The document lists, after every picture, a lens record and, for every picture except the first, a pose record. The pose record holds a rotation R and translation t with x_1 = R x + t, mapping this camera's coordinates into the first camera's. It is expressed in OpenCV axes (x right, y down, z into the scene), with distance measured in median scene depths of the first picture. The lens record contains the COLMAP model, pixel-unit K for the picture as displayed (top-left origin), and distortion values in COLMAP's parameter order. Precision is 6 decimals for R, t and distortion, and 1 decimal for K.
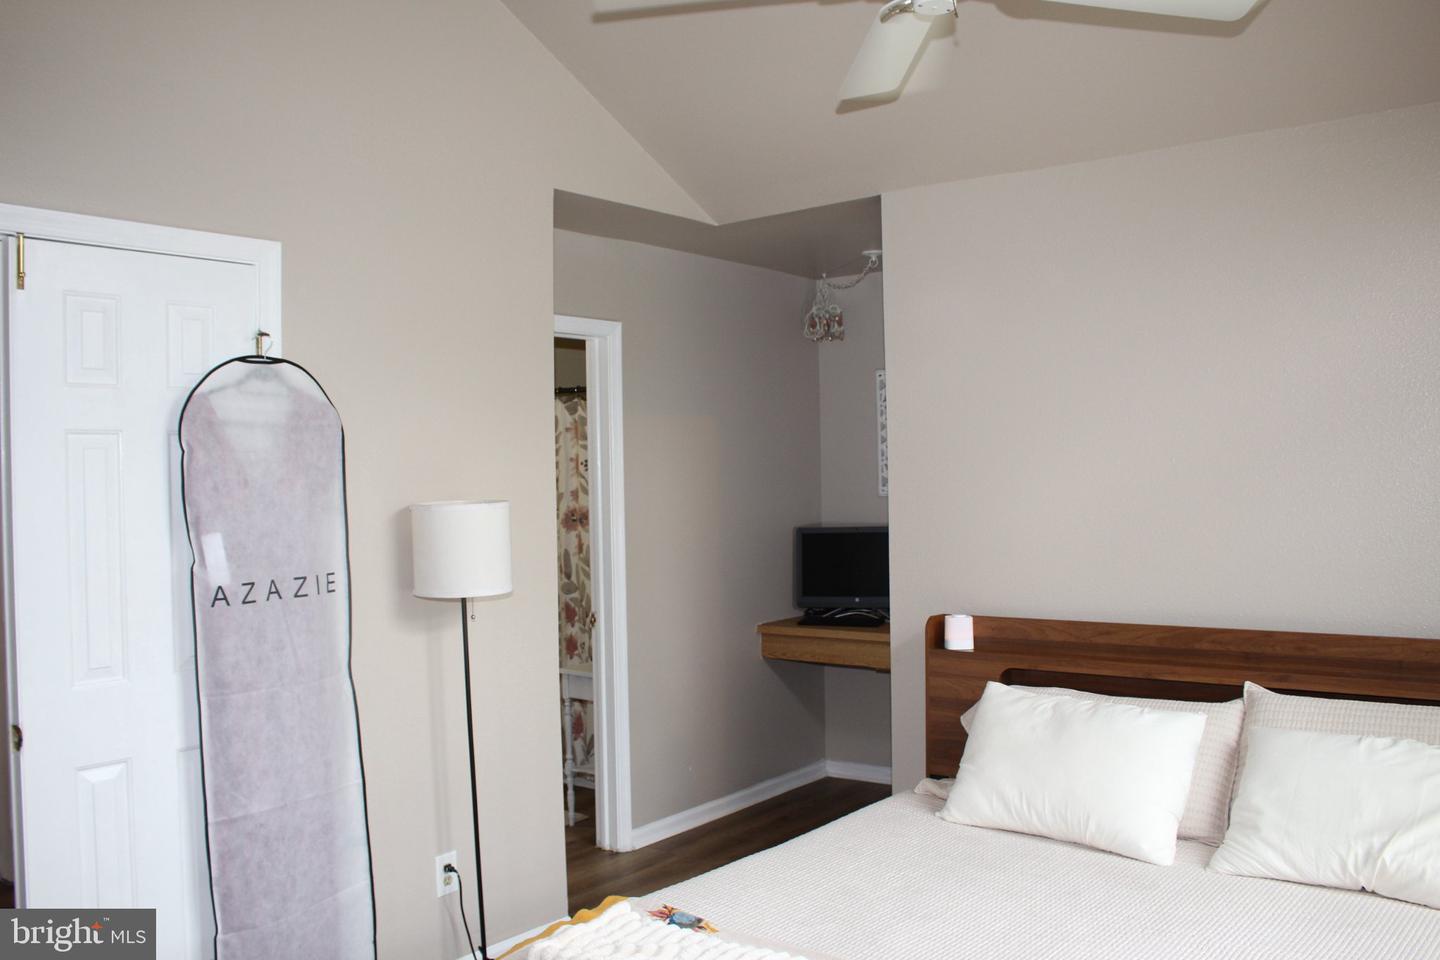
lens RADIAL K [[1195.0, 0, 694.7], [0, 1195.0, 489.5], [0, 0, 1]] dist [-0.157862, 0.129562]
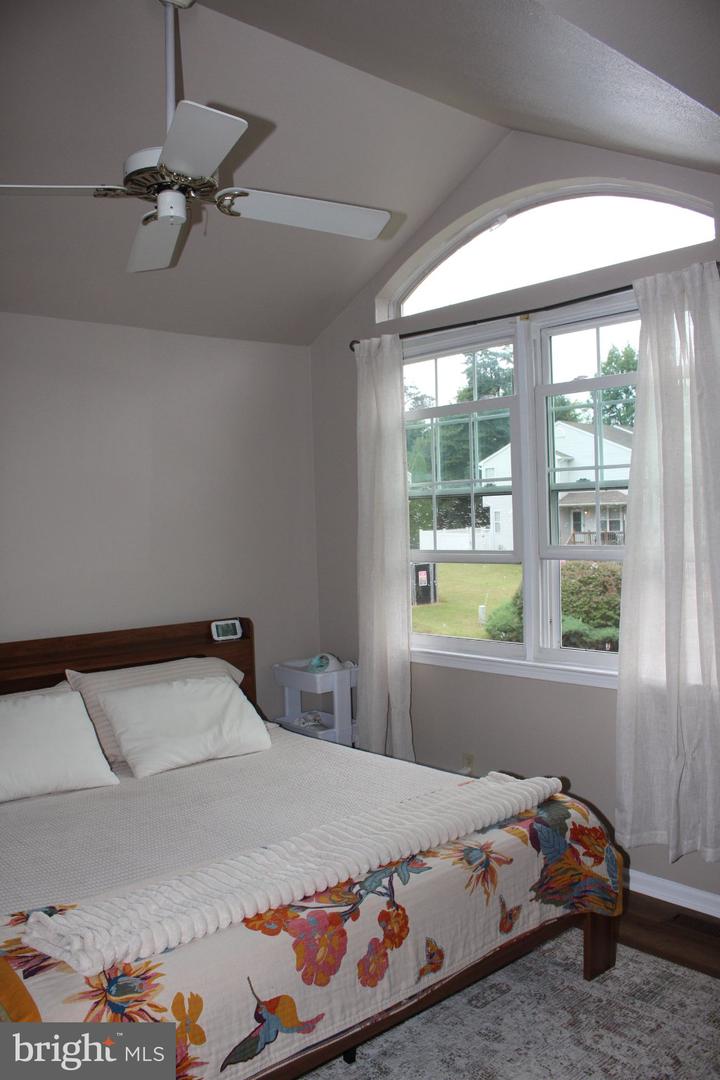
lens RADIAL K [[896.2, 0, 362.3], [0, 896.2, 558.9], [0, 0, 1]] dist [-0.157862, 0.129562]
pose [[0.154251, -0.028796, 0.987612, -0.627270], [0.031447, 0.999212, 0.024223, 0.001132], [-0.987531, 0.027321, 0.155034, 0.421321]]
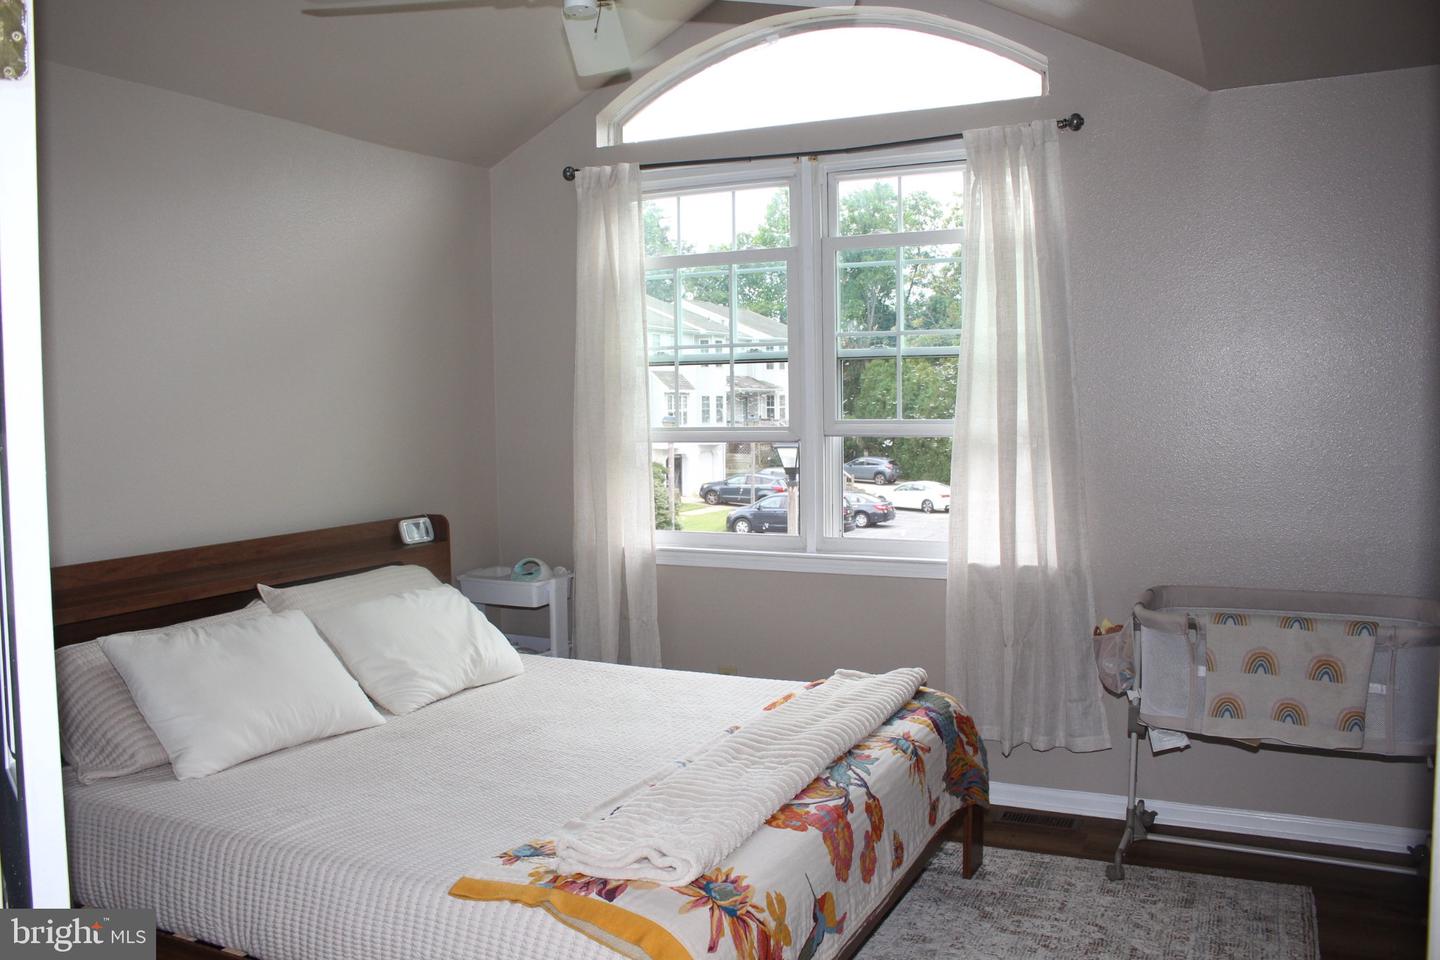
lens RADIAL K [[1207.0, 0, 690.2], [0, 1207.0, 485.8], [0, 0, 1]] dist [-0.168544, 0.137641]
pose [[-0.209411, -0.047307, 0.976683, -0.760508], [0.026272, 0.998196, 0.053982, 0.016230], [-0.977475, 0.036963, -0.207790, 0.823368]]
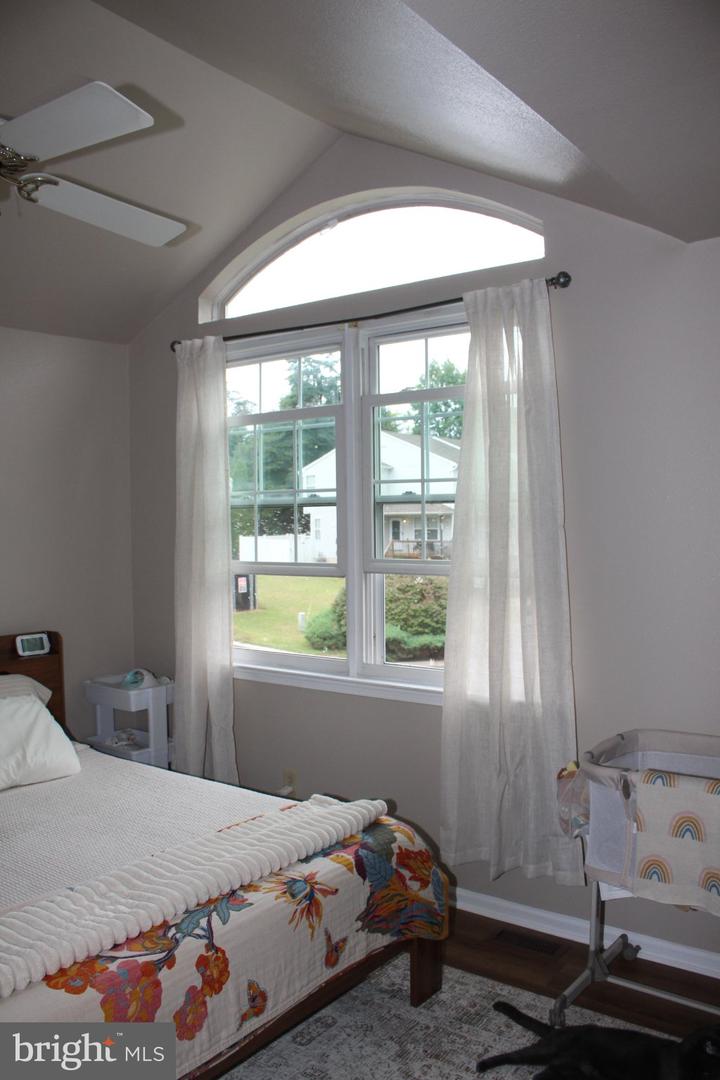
lens RADIAL K [[896.2, 0, 362.3], [0, 896.2, 558.9], [0, 0, 1]] dist [-0.157862, 0.129562]
pose [[-0.045422, -0.021494, 0.998737, -0.583132], [0.015528, 0.999633, 0.022219, -0.006357], [-0.998847, 0.016517, -0.045071, 0.426152]]
